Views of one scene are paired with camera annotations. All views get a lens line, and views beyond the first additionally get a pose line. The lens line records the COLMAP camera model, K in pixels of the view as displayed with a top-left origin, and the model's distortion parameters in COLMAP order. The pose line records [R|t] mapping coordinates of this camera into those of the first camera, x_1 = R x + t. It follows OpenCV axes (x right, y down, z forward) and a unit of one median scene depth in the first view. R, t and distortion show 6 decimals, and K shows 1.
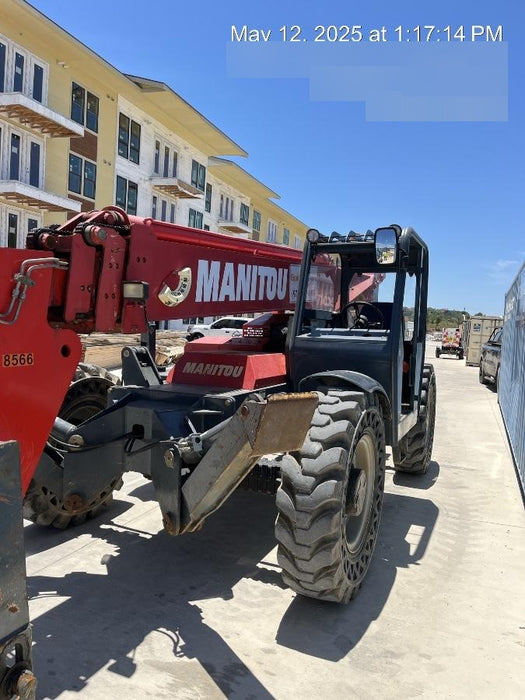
lens RADIAL K [[535.0, 0, 262.5], [0, 535.0, 350.0], [0, 0, 1]] dist [0.073214, -0.118544]
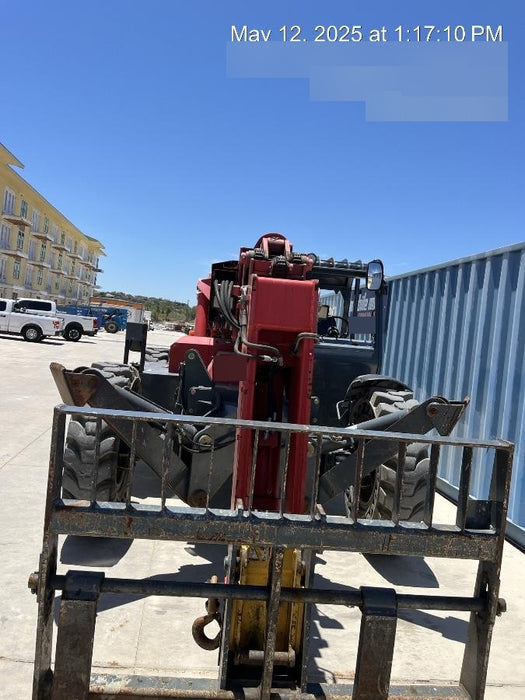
lens RADIAL K [[535.0, 0, 262.5], [0, 535.0, 350.0], [0, 0, 1]] dist [0.073214, -0.118544]
pose [[0.869655, 0.023750, 0.493088, -0.438570], [-0.035832, 0.999244, 0.015067, -0.018254], [-0.492358, -0.030772, 0.869849, 0.013795]]
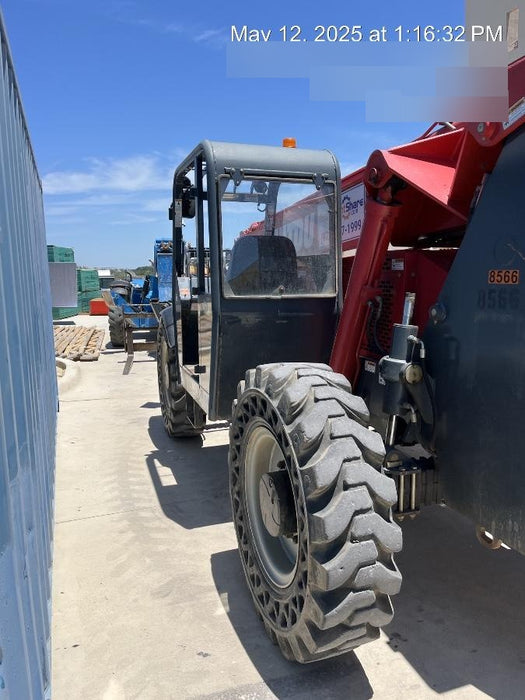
lens RADIAL K [[515.3, 0, 262.5], [0, 515.3, 350.0], [0, 0, 1]] dist [-0.003078, -0.000667]
pose [[-0.732226, 0.071373, -0.677311, 0.601034], [-0.047134, 0.986799, 0.154942, -0.046802], [0.679429, 0.145377, -0.719196, 1.352492]]
